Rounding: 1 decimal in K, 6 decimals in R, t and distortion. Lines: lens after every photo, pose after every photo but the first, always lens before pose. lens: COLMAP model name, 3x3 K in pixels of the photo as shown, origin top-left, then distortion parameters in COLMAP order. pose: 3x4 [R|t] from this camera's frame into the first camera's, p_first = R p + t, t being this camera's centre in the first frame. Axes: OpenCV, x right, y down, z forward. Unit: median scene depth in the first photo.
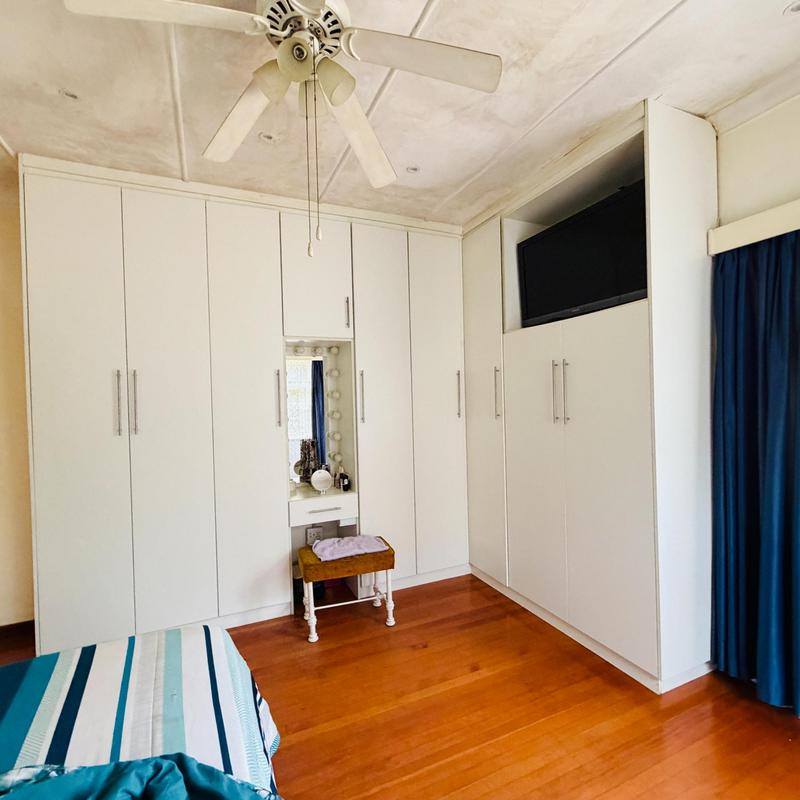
lens RADIAL K [[427.1, 0, 397.7], [0, 427.1, 400.7], [0, 0, 1]] dist [0.000278, -0.000018]
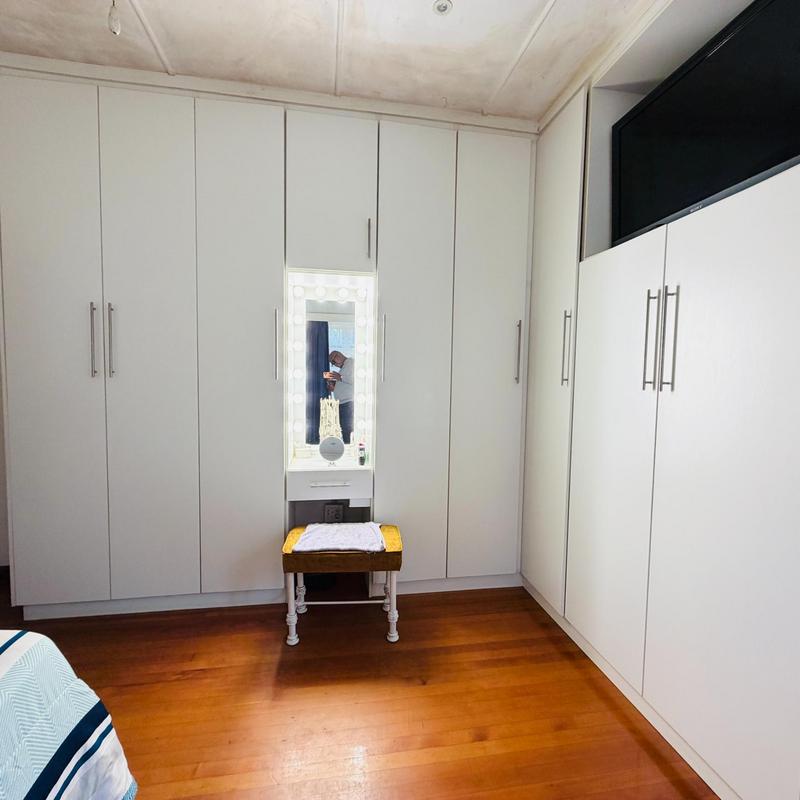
lens RADIAL K [[427.1, 0, 397.7], [0, 427.1, 400.7], [0, 0, 1]] dist [0.000278, -0.000018]
pose [[0.967601, 0.056825, -0.246006, 0.151482], [-0.044410, 0.997458, 0.055731, 0.044271], [0.248547, -0.043000, 0.967665, 0.257254]]
